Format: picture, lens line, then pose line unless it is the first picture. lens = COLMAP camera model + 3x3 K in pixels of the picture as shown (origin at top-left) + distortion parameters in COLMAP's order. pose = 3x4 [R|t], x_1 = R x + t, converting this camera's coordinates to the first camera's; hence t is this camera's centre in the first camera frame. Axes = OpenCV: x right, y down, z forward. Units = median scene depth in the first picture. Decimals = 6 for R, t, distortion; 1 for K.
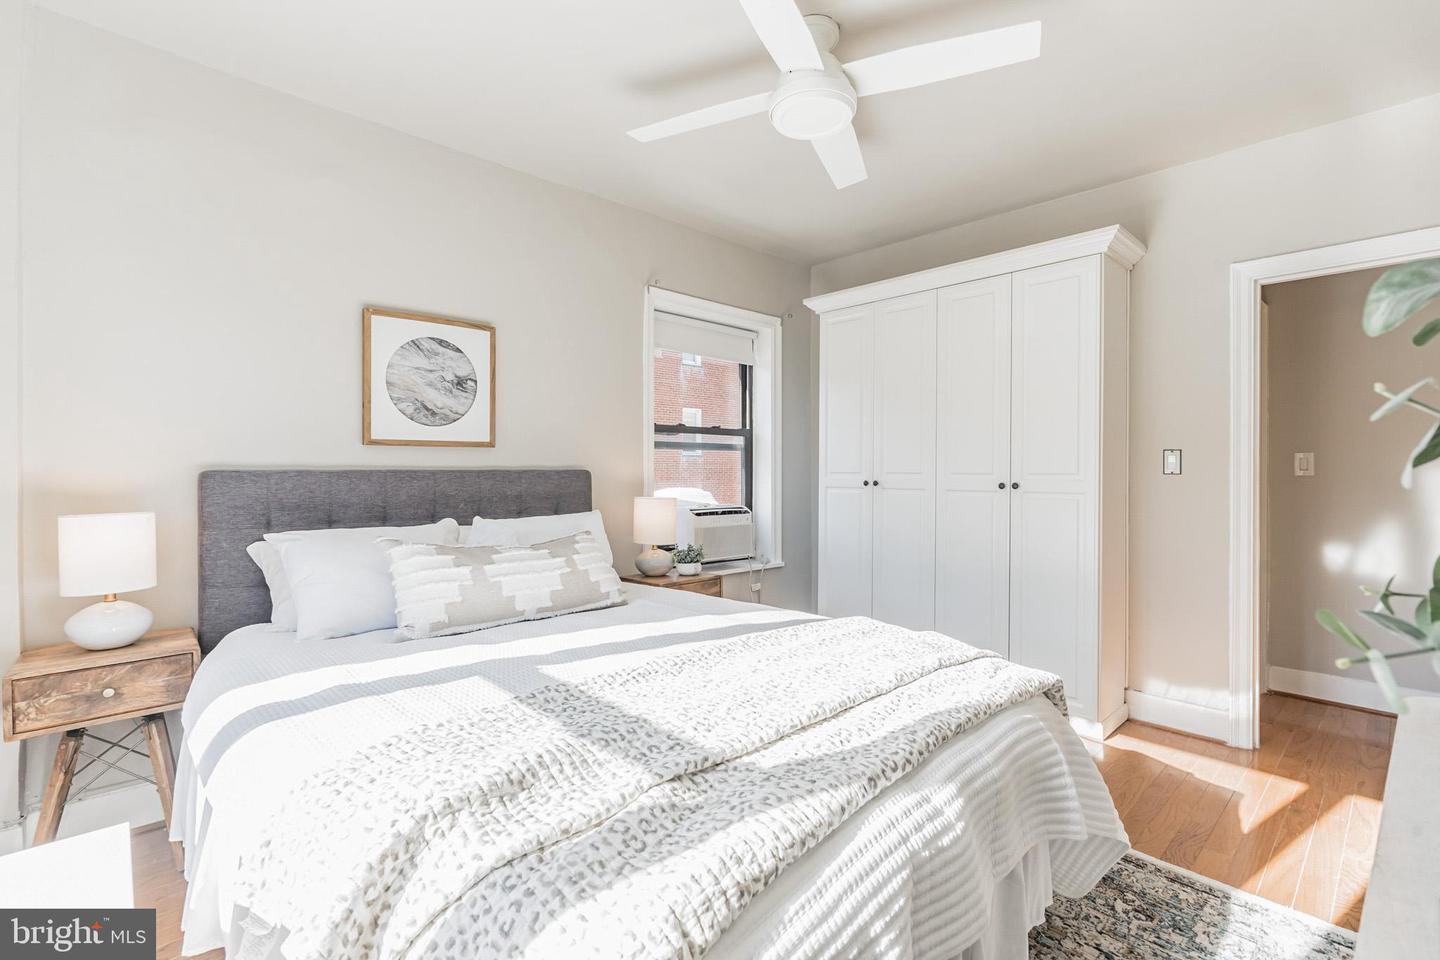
lens RADIAL K [[652.1, 0, 720.0], [0, 652.1, 480.0], [0, 0, 1]] dist [-0.001484, -0.000148]
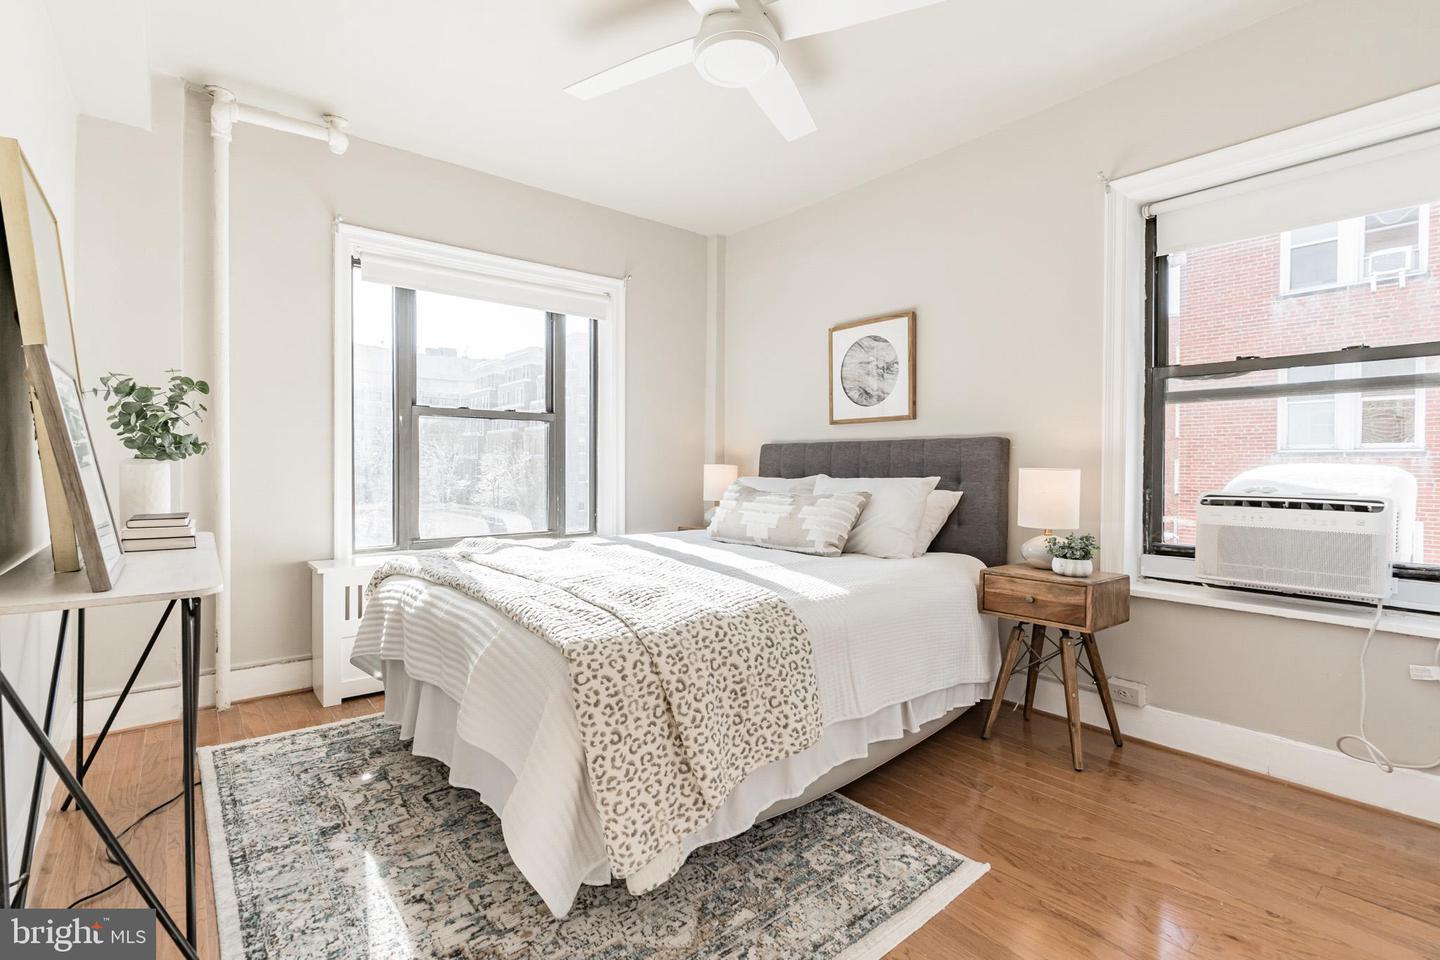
lens RADIAL K [[663.9, 0, 696.8], [0, 663.9, 474.5], [0, 0, 1]] dist [-0.015515, -0.000320]
pose [[-0.084482, 0.012182, -0.996351, 0.874645], [-0.019786, 0.999708, 0.013900, 0.038598], [0.996229, 0.020888, -0.084217, 0.785202]]
